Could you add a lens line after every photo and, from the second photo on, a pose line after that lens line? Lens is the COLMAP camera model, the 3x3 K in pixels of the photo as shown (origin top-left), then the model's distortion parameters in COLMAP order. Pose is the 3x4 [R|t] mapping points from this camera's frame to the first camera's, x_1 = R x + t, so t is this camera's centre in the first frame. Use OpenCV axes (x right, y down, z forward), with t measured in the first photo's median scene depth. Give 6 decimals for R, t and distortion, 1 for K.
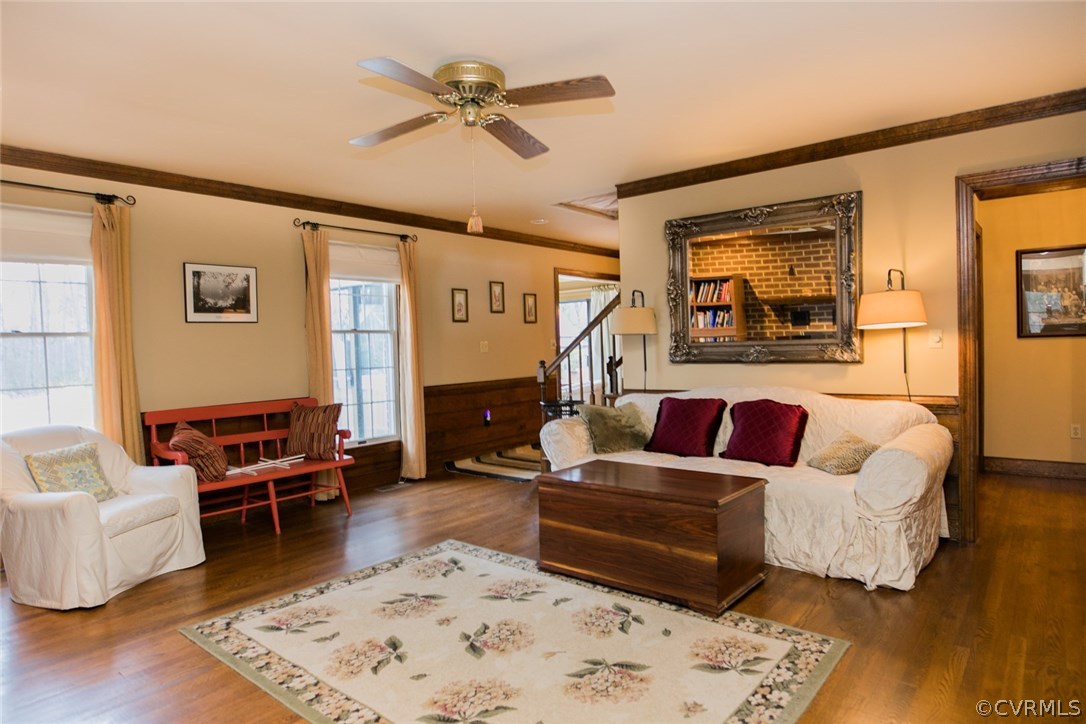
lens RADIAL K [[629.1, 0, 547.2], [0, 629.1, 361.0], [0, 0, 1]] dist [-0.020240, -0.001555]
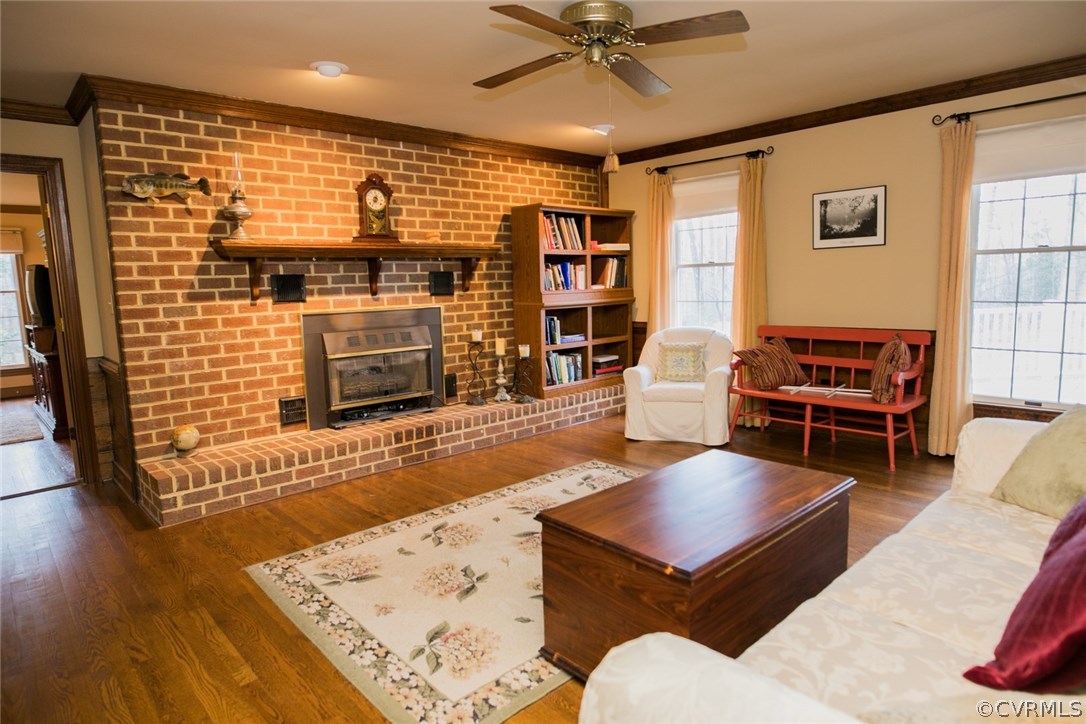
lens RADIAL K [[629.1, 0, 547.2], [0, 629.1, 361.0], [0, 0, 1]] dist [-0.020240, -0.001555]
pose [[-0.128061, 0.162686, -0.978332, 0.616075], [0.006276, 0.986567, 0.163234, -0.052009], [0.991746, 0.014764, -0.127362, 0.695416]]
